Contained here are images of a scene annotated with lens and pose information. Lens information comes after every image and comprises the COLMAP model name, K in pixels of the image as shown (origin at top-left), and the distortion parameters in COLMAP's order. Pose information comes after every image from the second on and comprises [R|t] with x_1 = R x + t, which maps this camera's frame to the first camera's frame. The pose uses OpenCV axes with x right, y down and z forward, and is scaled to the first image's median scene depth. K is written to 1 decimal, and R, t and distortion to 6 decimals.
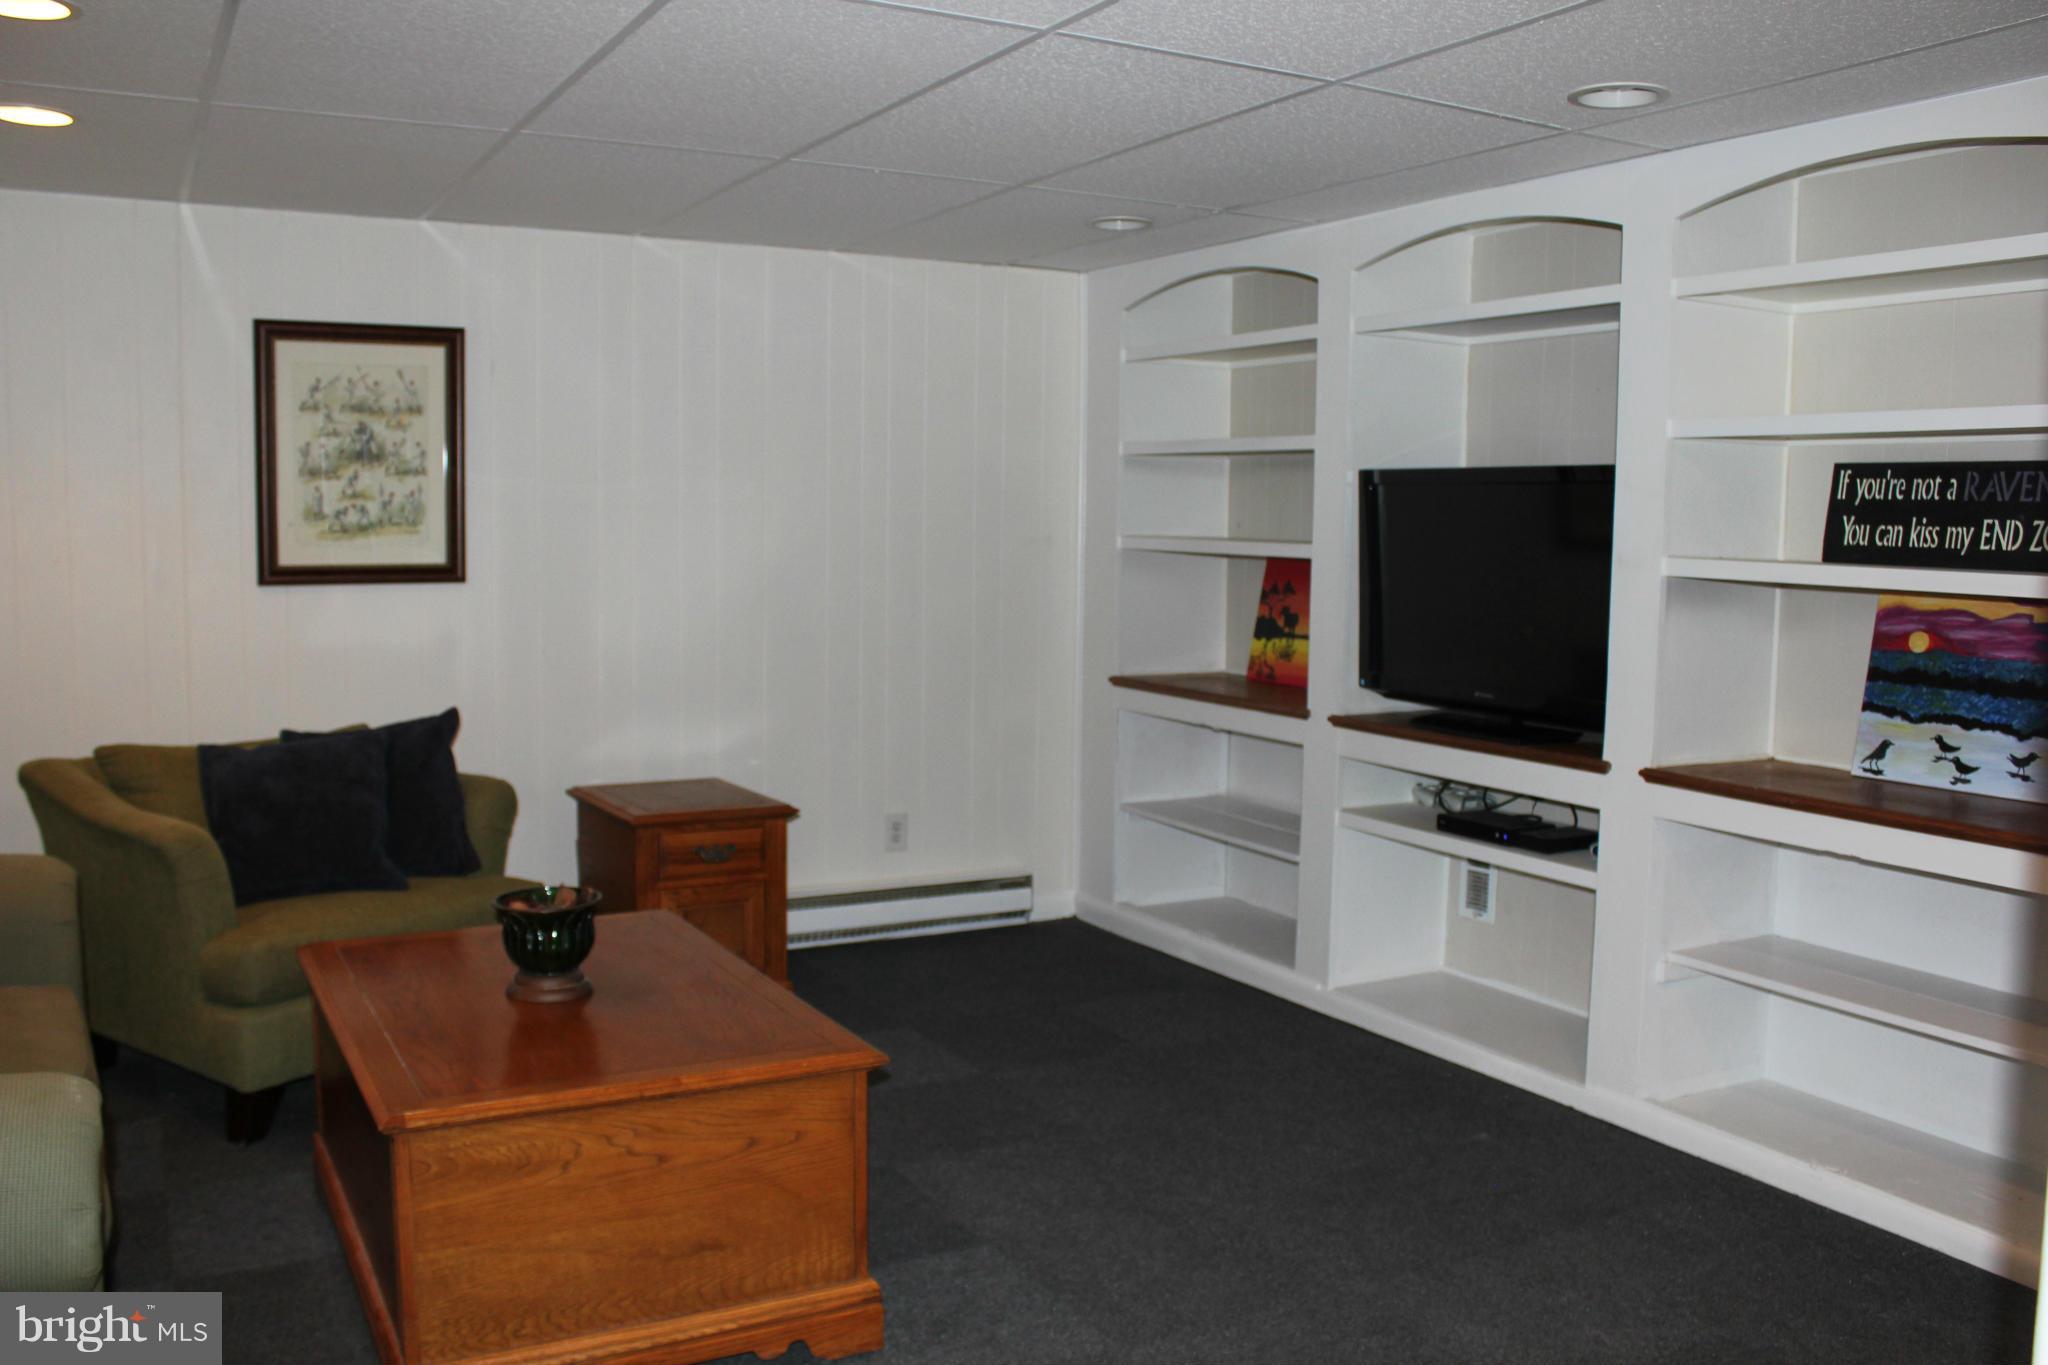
lens RADIAL K [[1776.2, 0, 1024.0], [0, 1776.2, 682.5], [0, 0, 1]] dist [-0.155792, 0.161927]
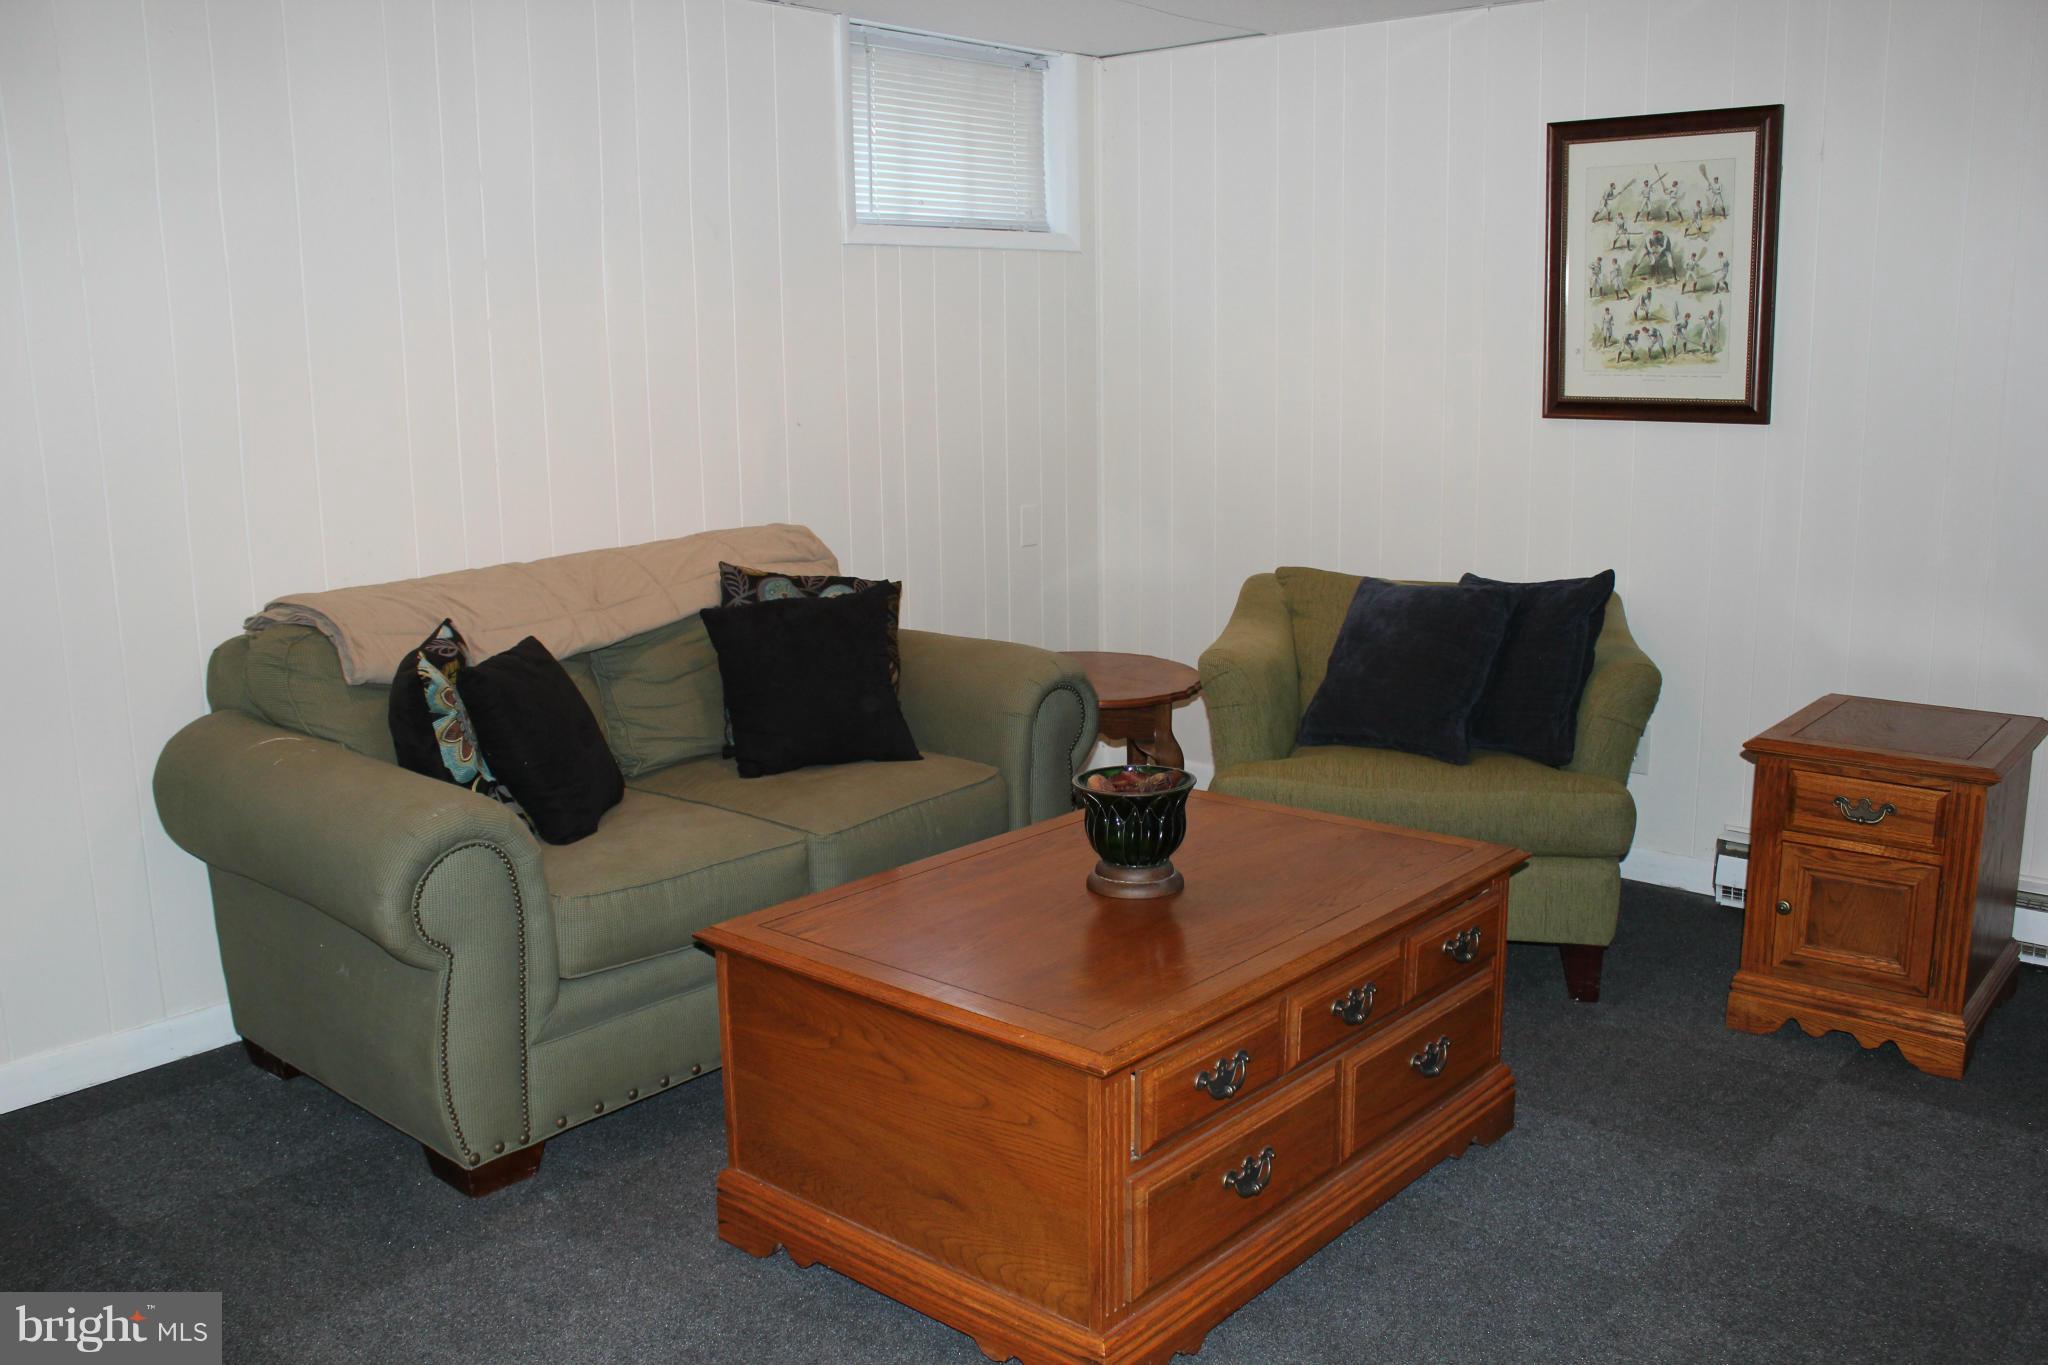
lens RADIAL K [[1776.2, 0, 1024.0], [0, 1776.2, 682.5], [0, 0, 1]] dist [-0.155792, 0.161927]
pose [[0.349872, 0.163032, -0.922502, 0.333813], [-0.071752, 0.986511, 0.147131, -0.033370], [0.934046, 0.014714, 0.356851, 0.405735]]
